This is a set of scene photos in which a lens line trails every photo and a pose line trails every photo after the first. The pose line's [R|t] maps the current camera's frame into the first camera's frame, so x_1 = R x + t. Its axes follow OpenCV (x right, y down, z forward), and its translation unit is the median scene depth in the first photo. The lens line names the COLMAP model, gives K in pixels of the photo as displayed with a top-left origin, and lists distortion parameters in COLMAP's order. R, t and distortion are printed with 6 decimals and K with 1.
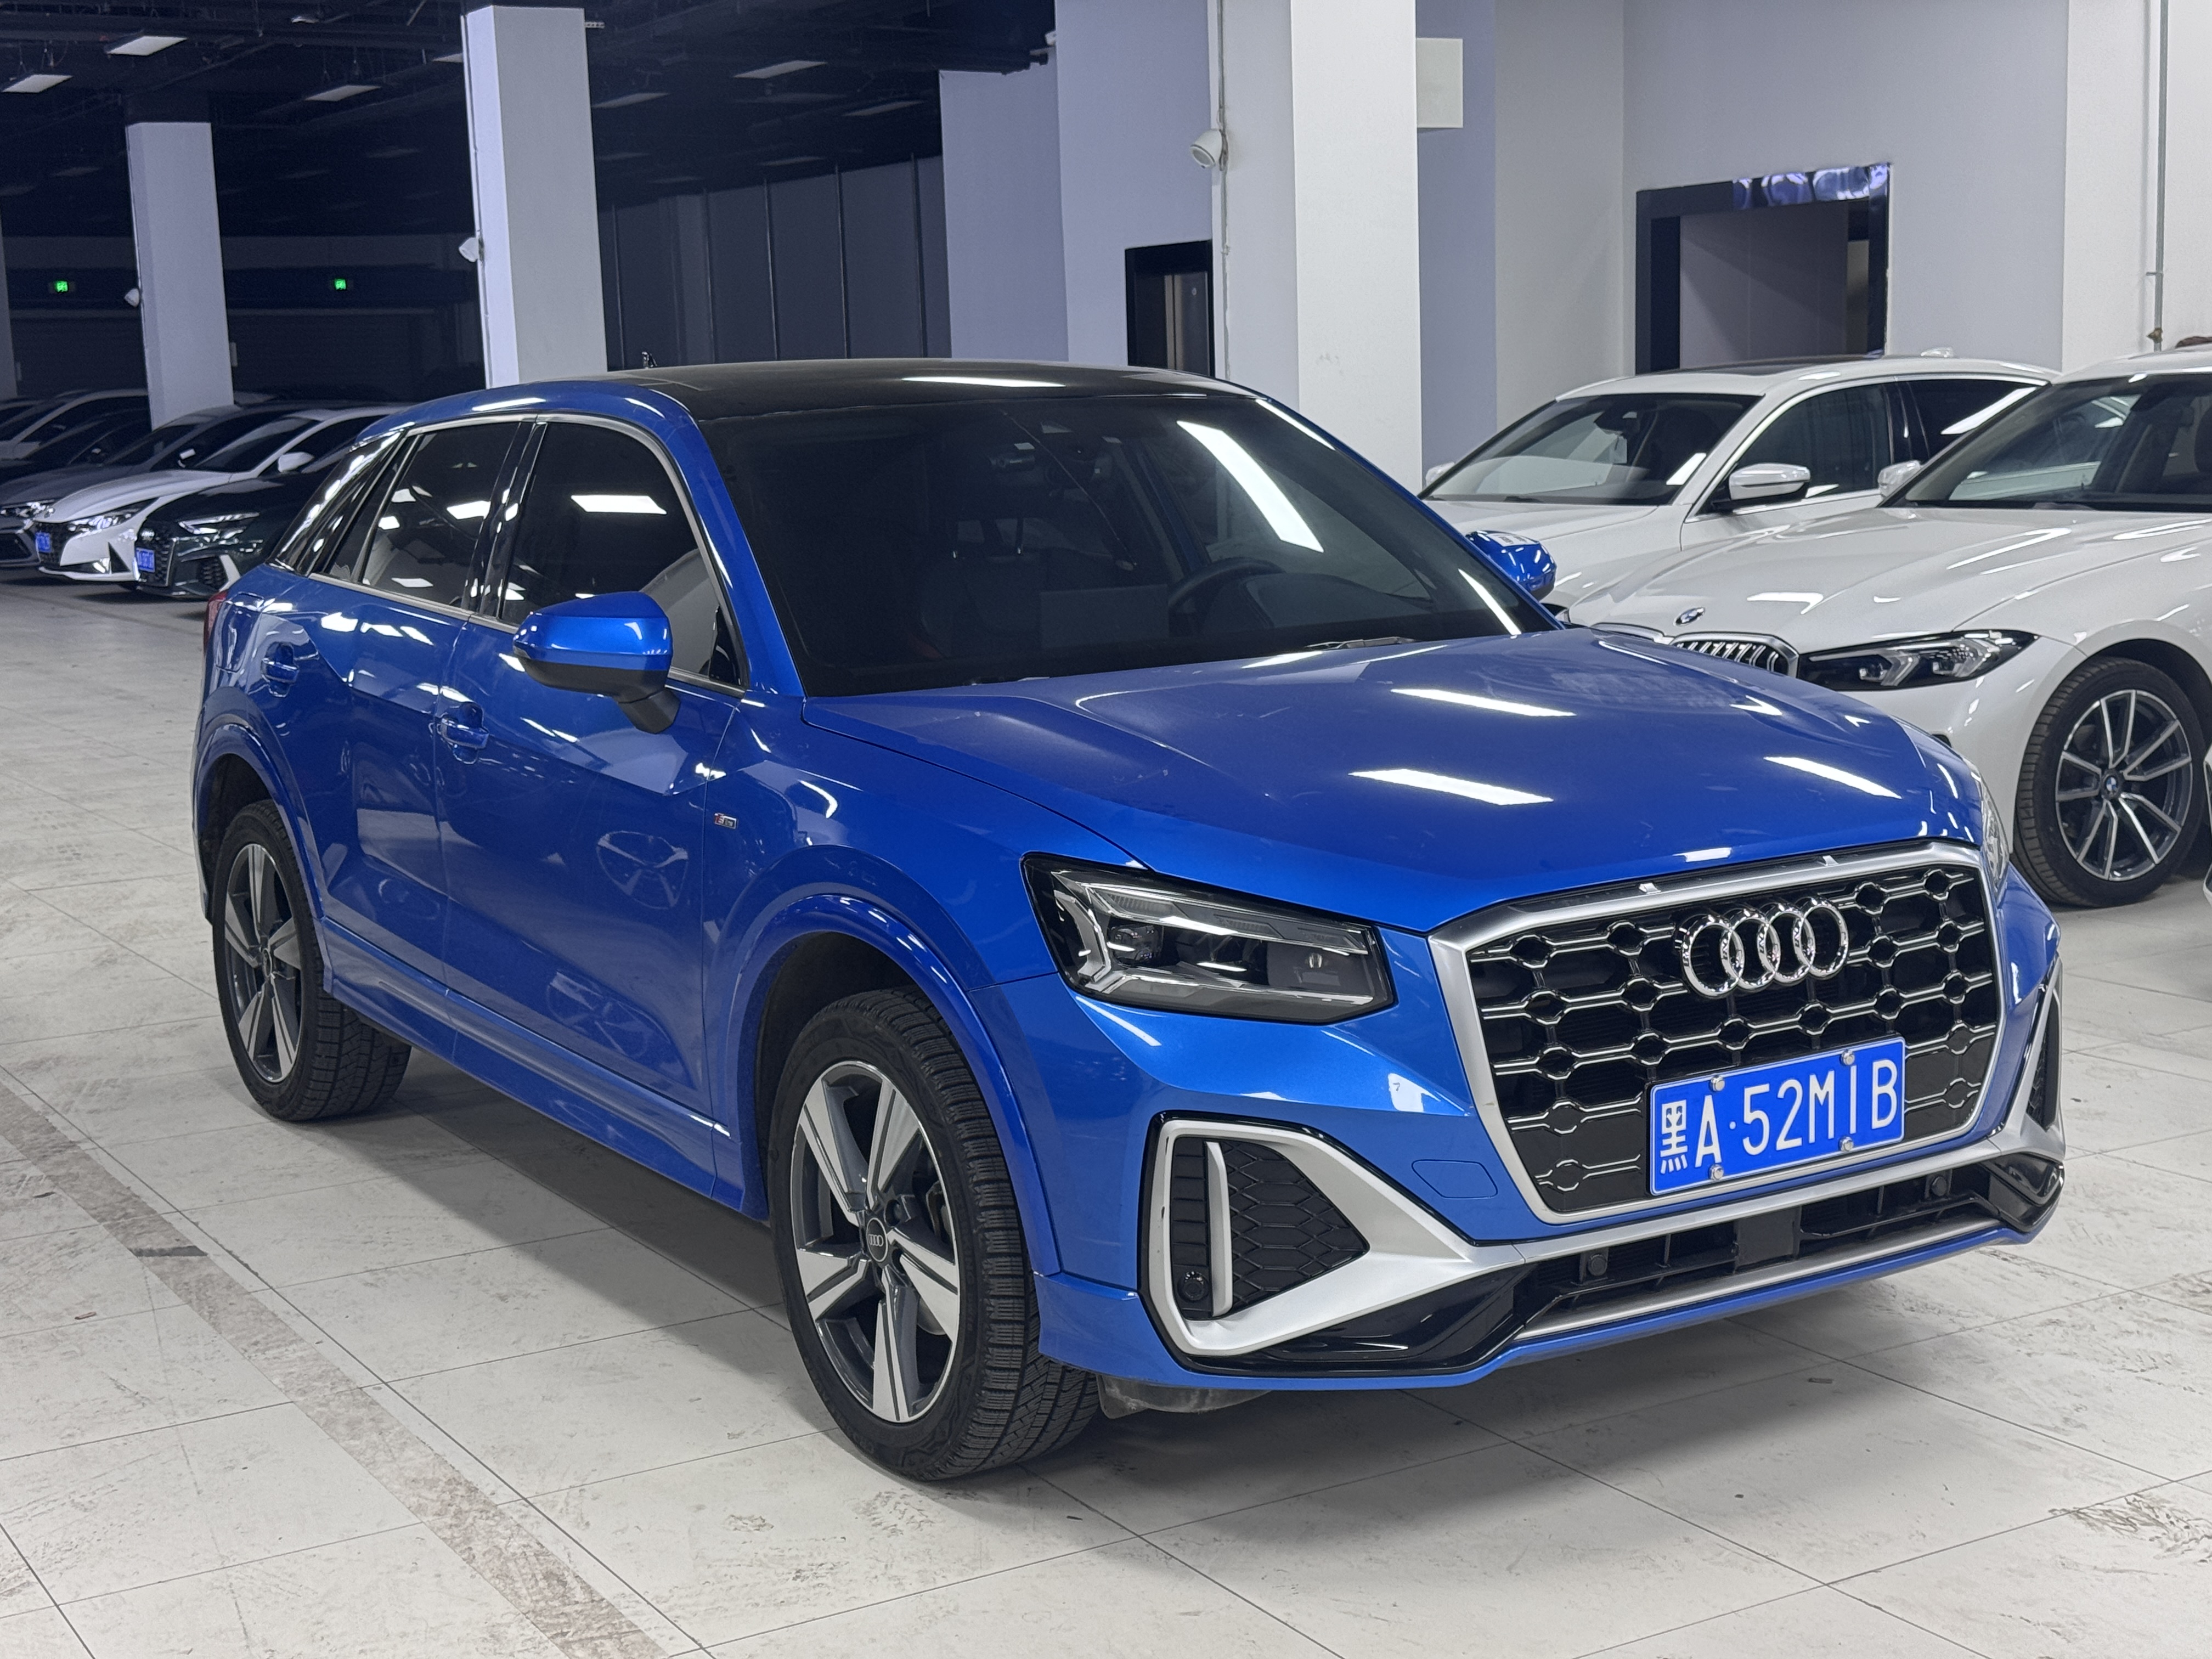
lens RADIAL K [[3108.1, 0, 1097.6], [0, 3108.1, 843.1], [0, 0, 1]] dist [0.174243, -0.382410]
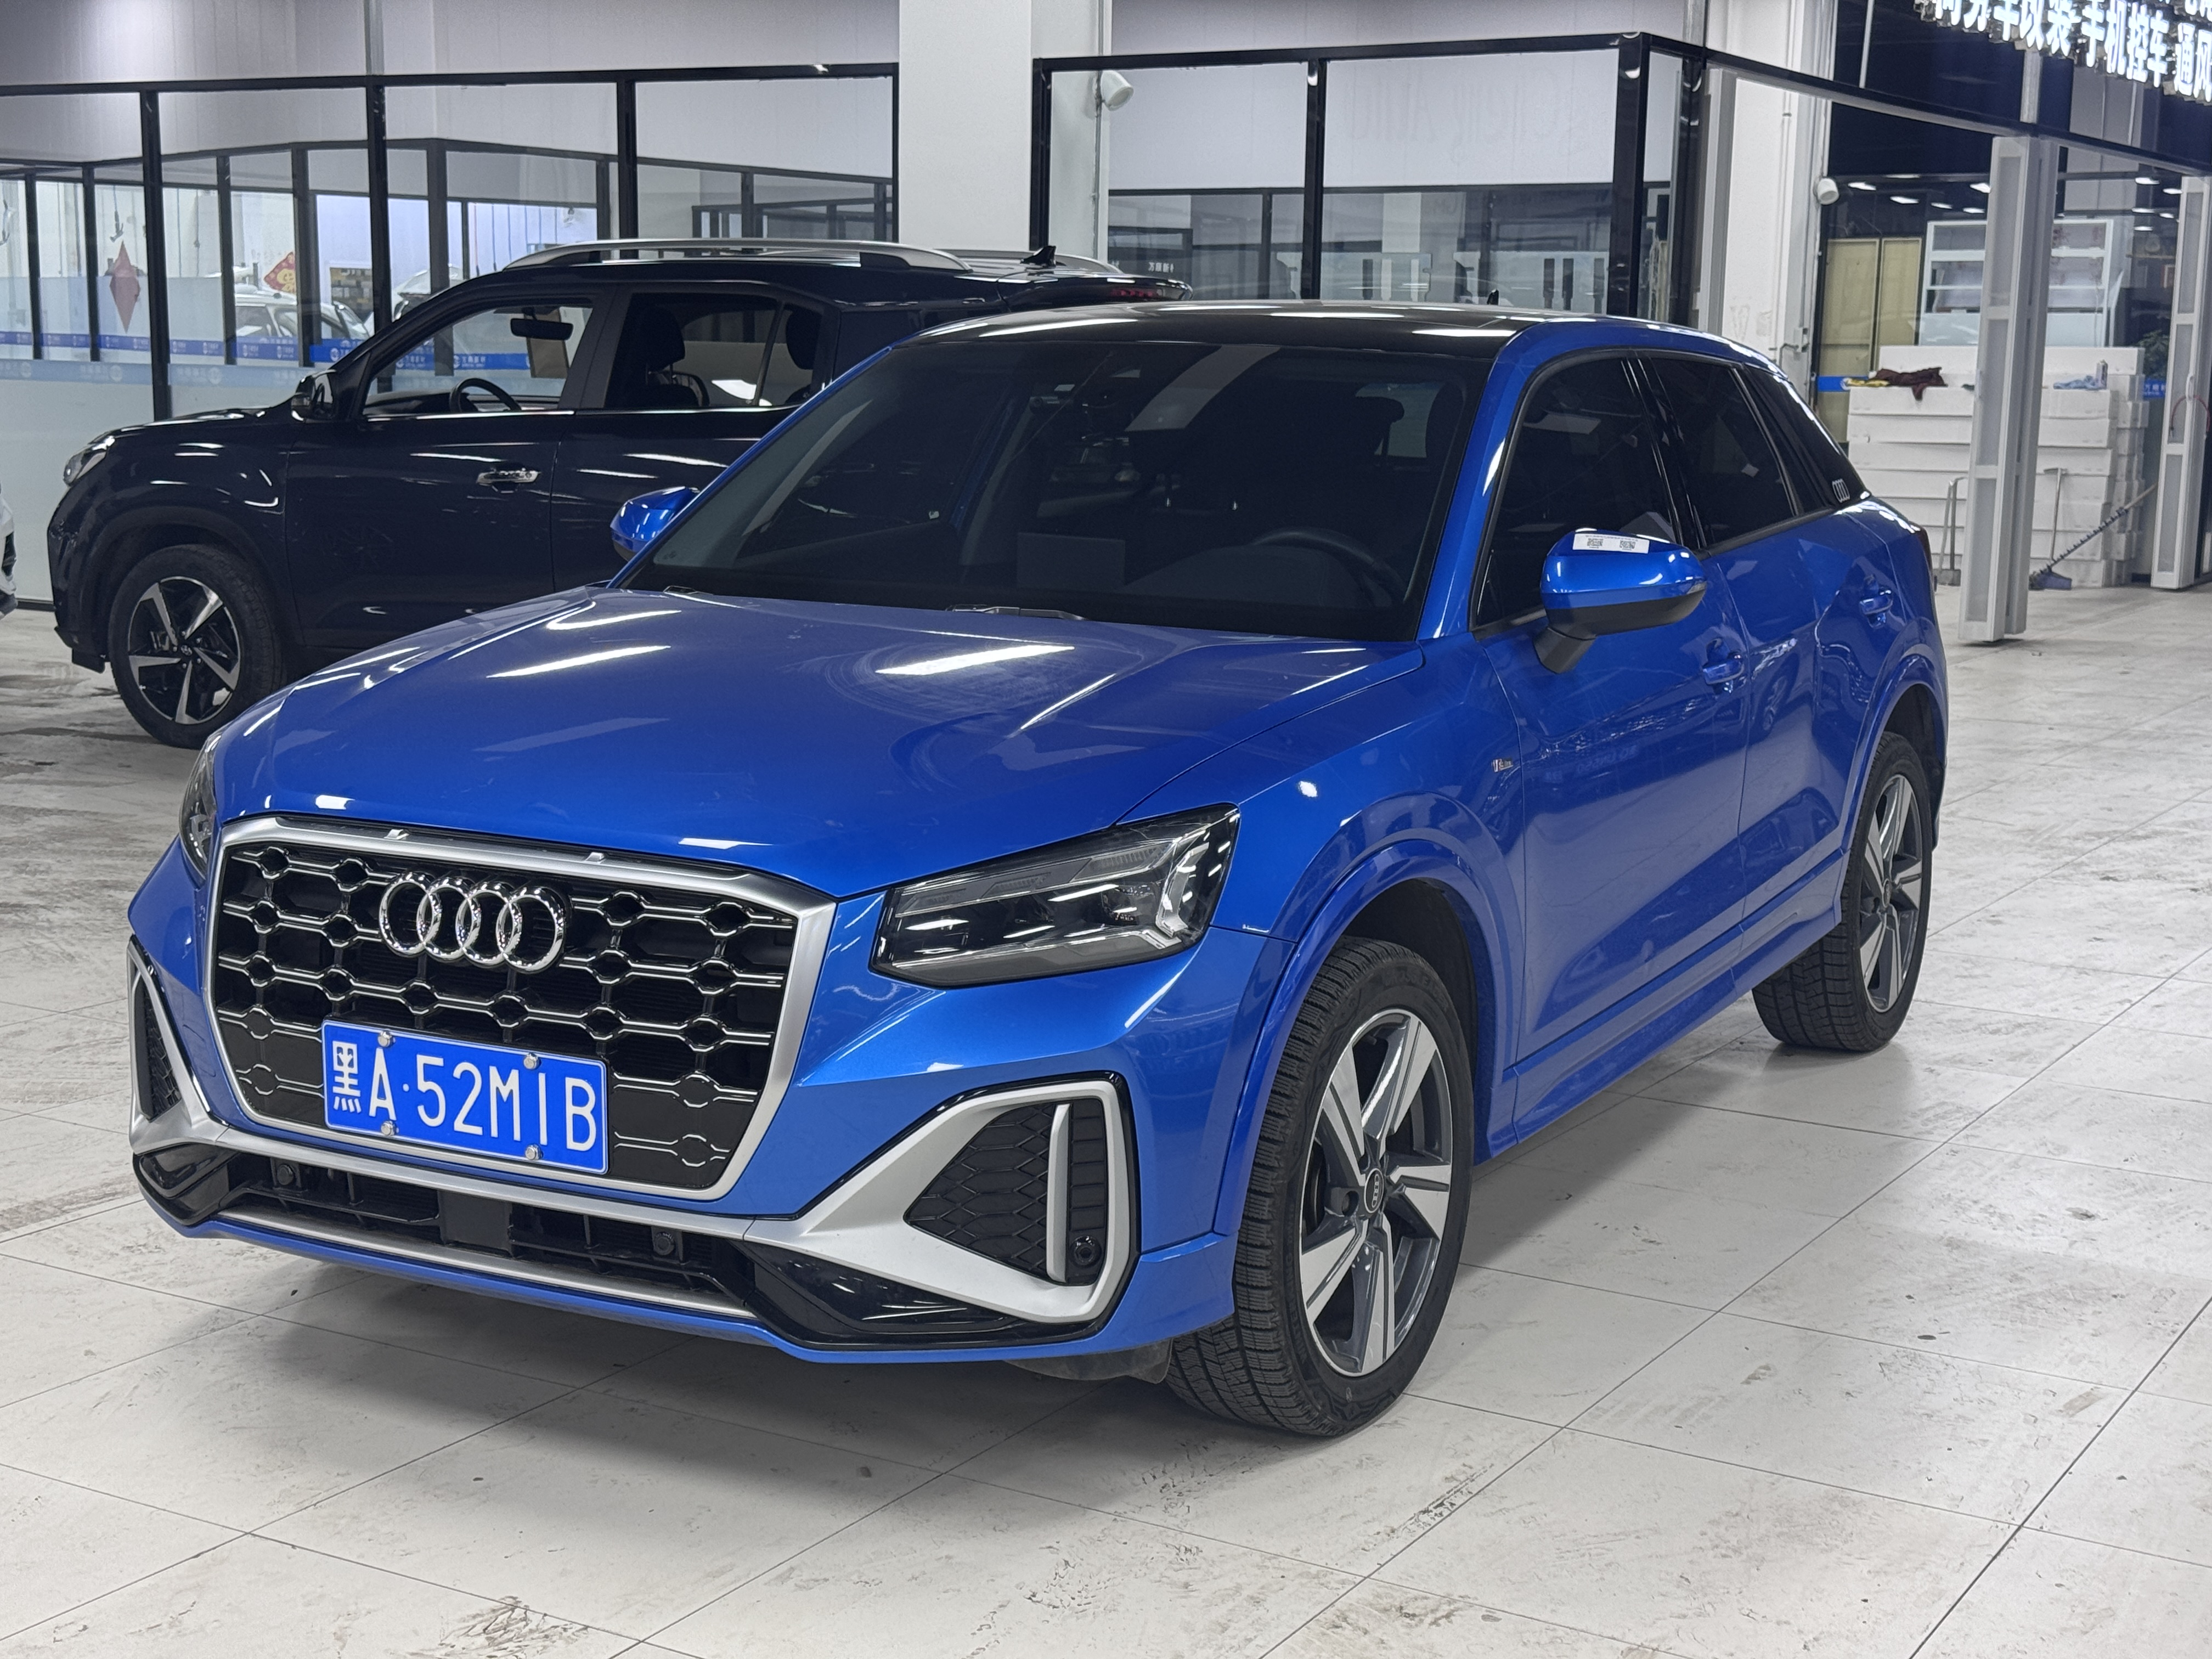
lens RADIAL K [[3108.1, 0, 1097.6], [0, 3108.1, 843.1], [0, 0, 1]] dist [0.174243, -0.382410]
pose [[0.479495, 0.186958, -0.857398, 1.130231], [-0.164246, 0.978896, 0.121598, -0.139946], [0.862037, 0.082518, 0.500083, 0.682318]]
